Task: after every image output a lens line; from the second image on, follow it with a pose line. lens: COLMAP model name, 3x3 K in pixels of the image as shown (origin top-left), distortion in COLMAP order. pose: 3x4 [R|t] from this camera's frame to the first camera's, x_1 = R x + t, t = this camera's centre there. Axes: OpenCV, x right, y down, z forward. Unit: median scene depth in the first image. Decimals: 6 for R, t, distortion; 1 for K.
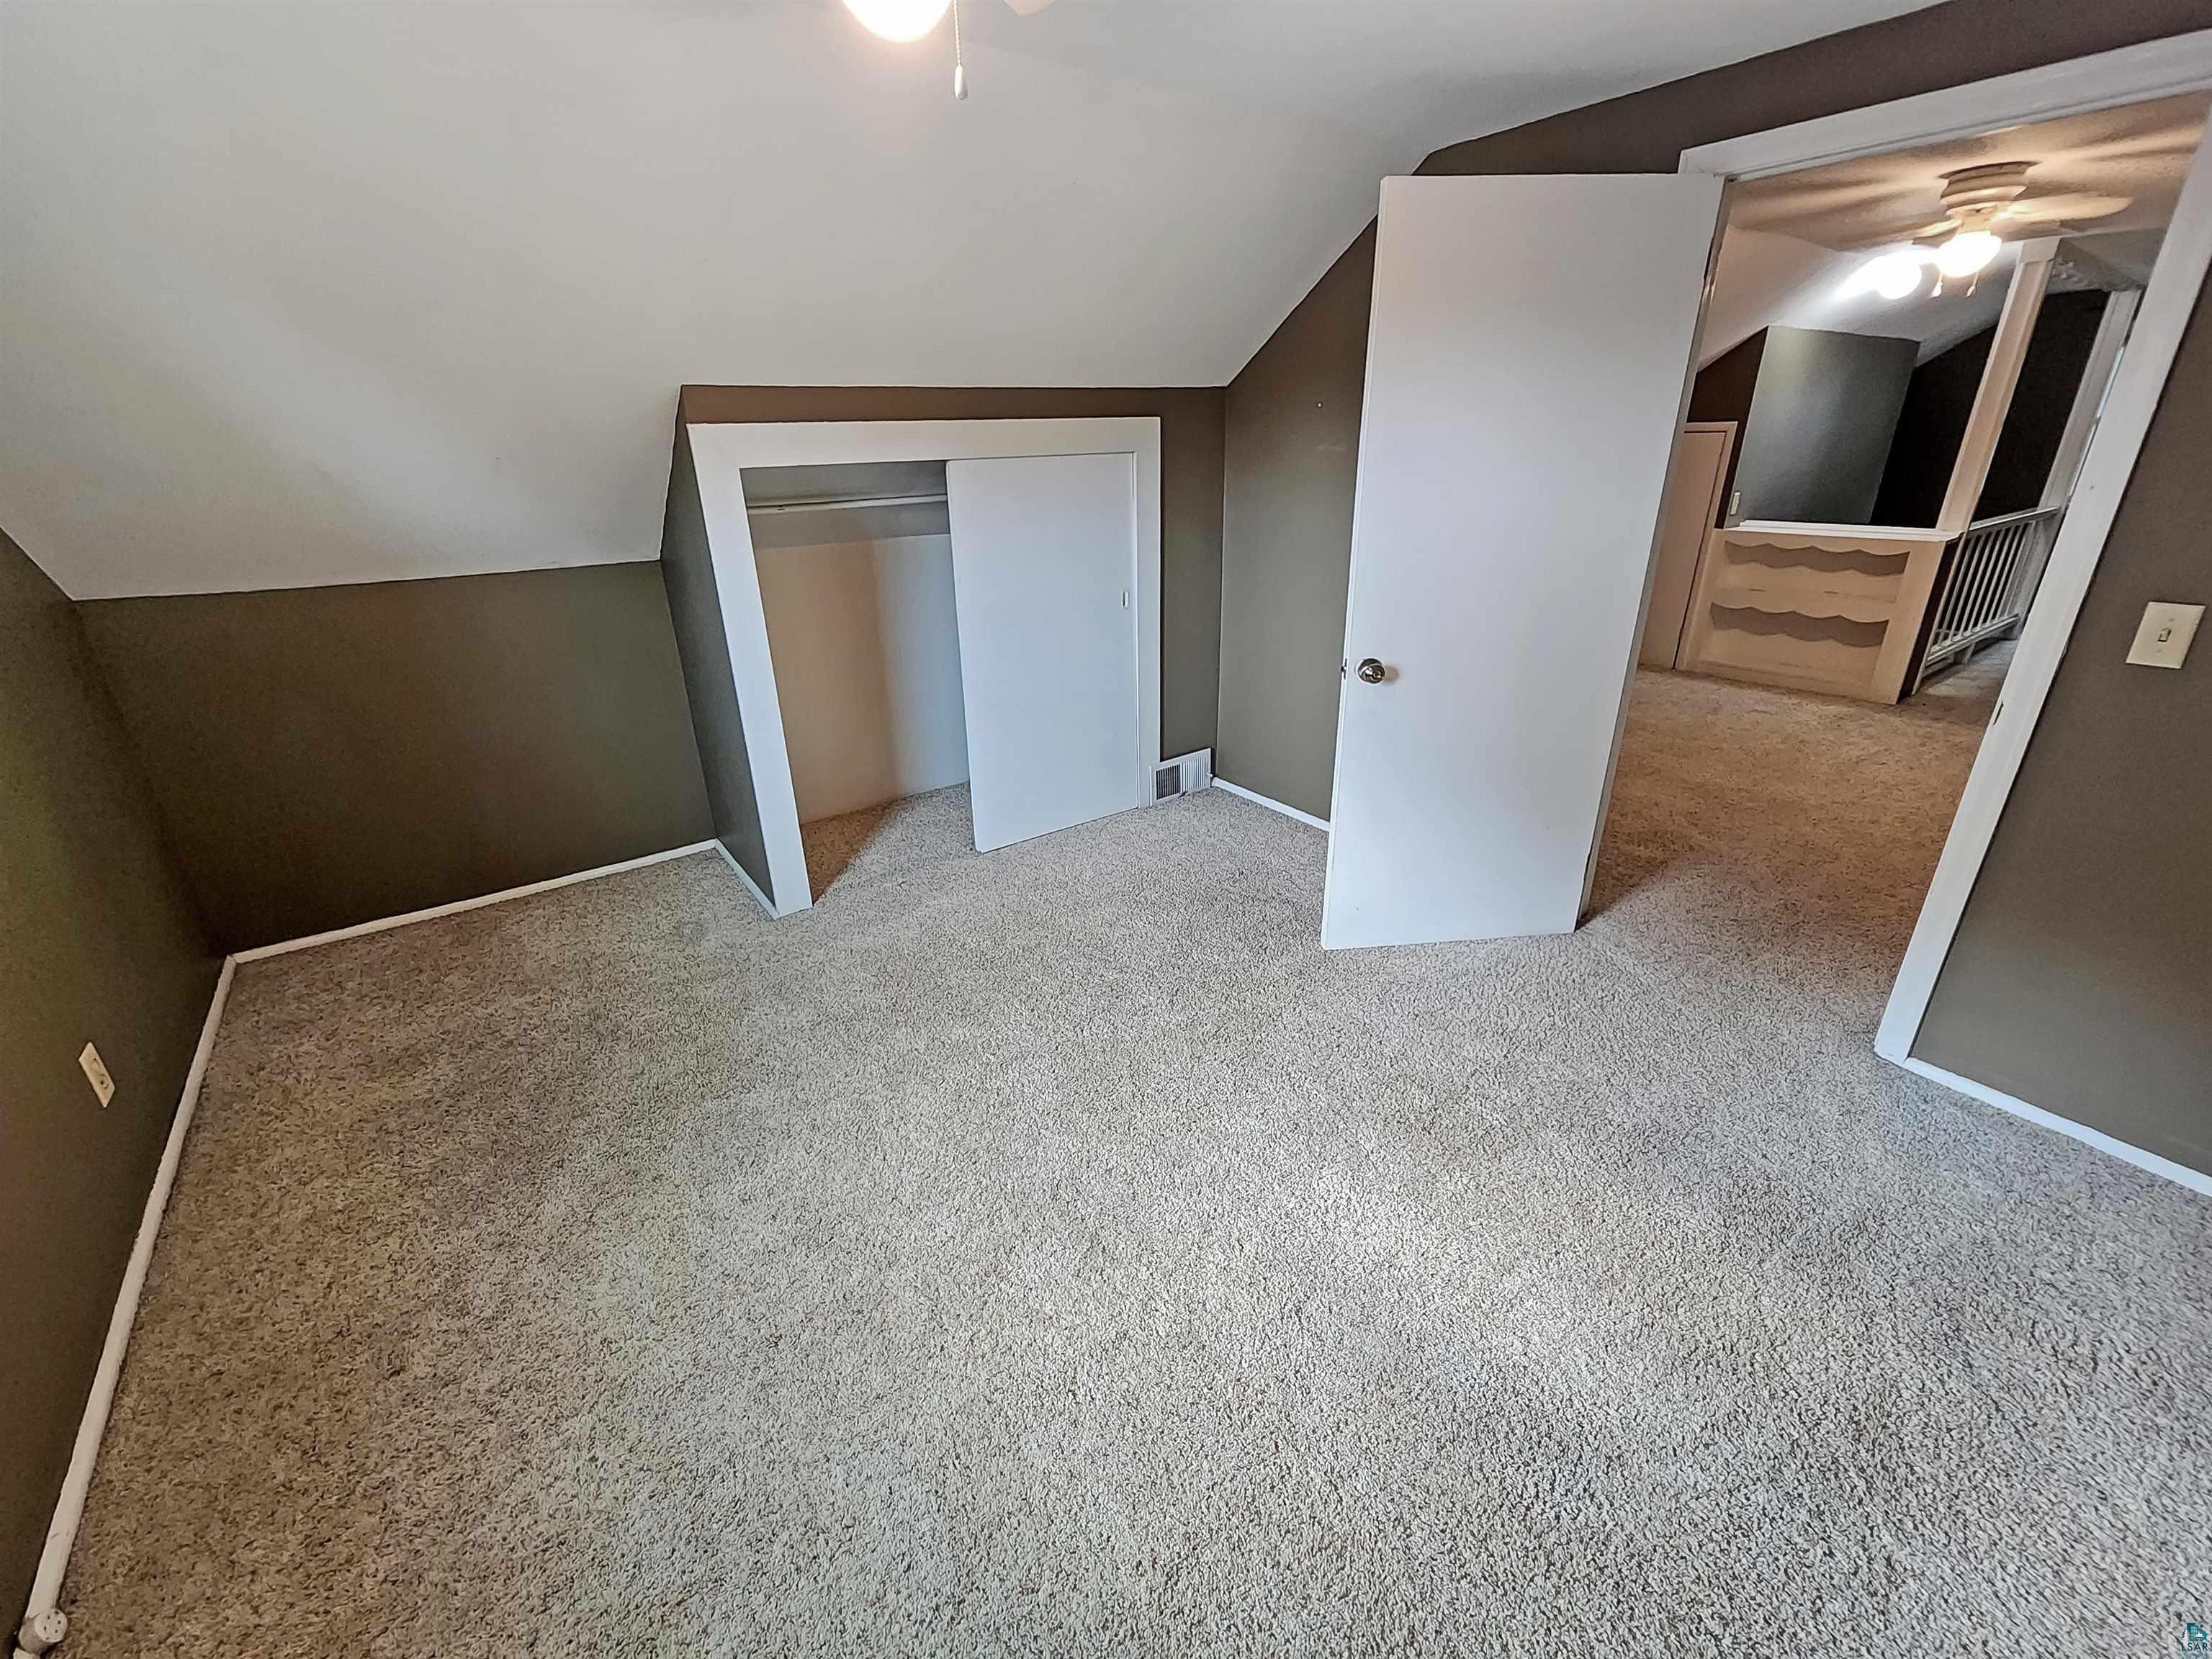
lens RADIAL K [[915.1, 0, 1120.4], [0, 915.1, 808.4], [0, 0, 1]] dist [0.005238, -0.000504]
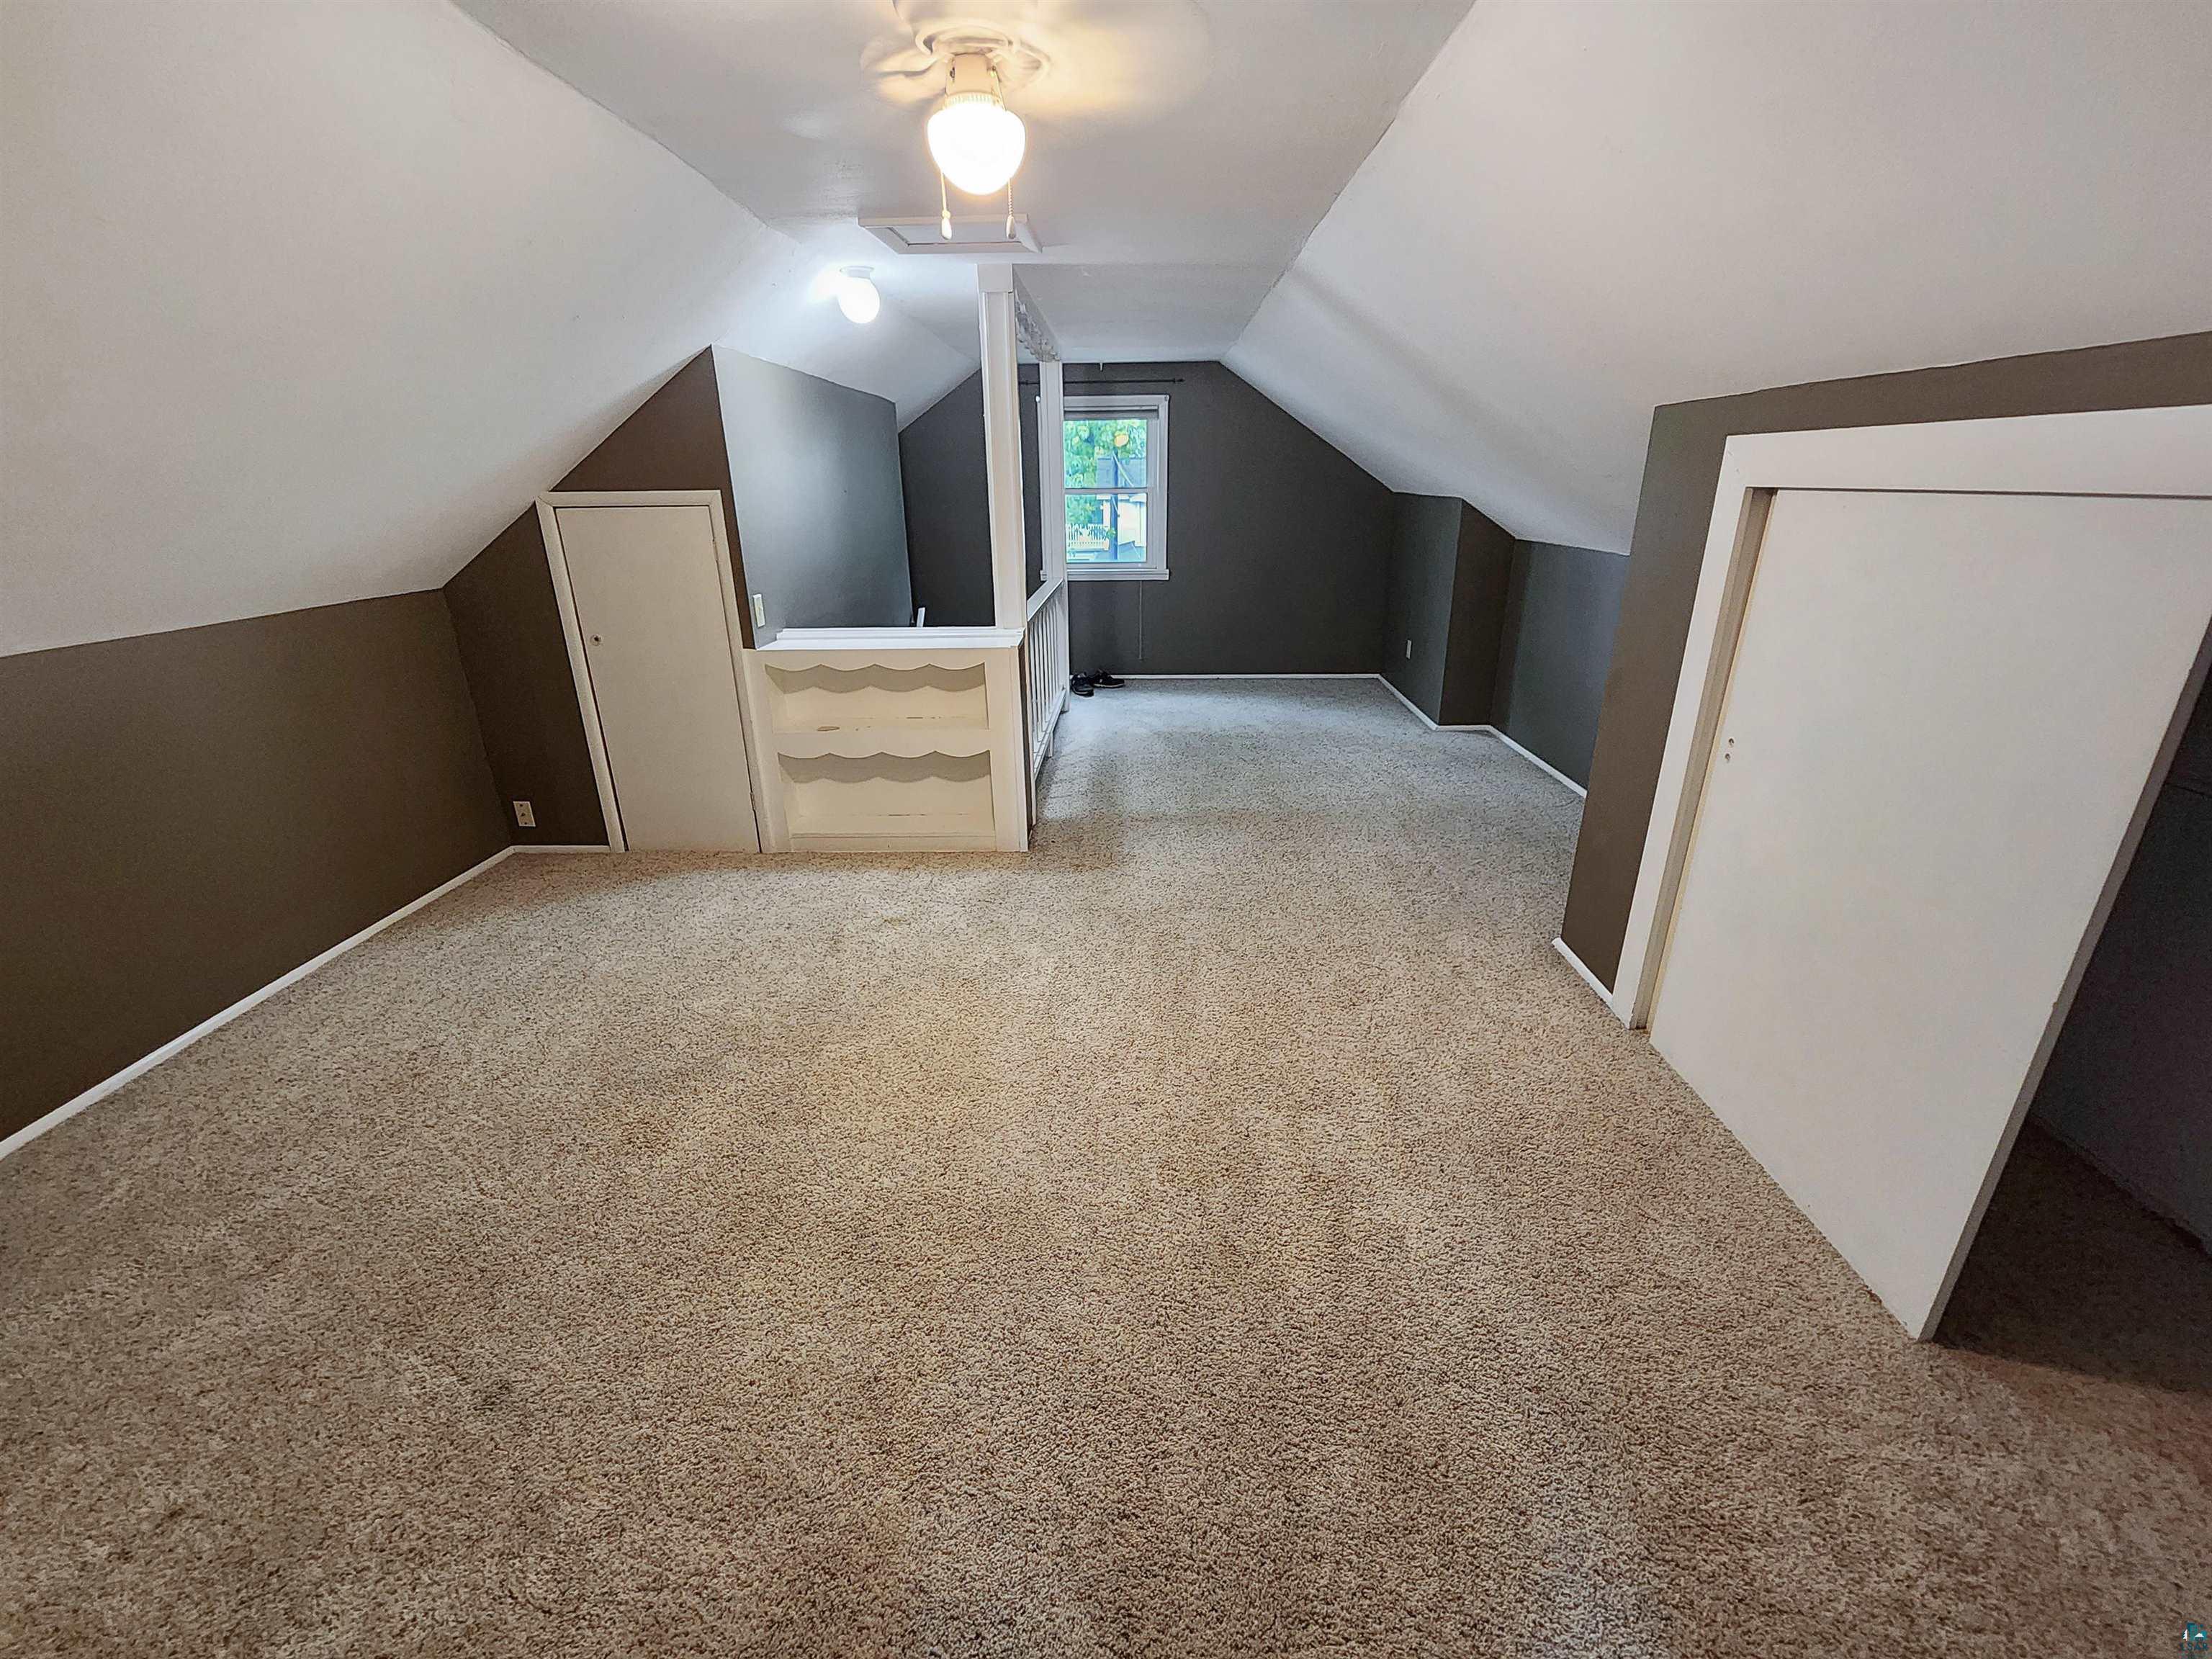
lens RADIAL K [[915.1, 0, 1094.8], [0, 915.1, 821.1], [0, 0, 1]] dist [0.005238, -0.000504]
pose [[0.635947, -0.264255, 0.725080, 0.323603], [0.300885, 0.950097, 0.082365, -0.180504], [-0.710662, 0.165785, 0.683722, 0.423623]]
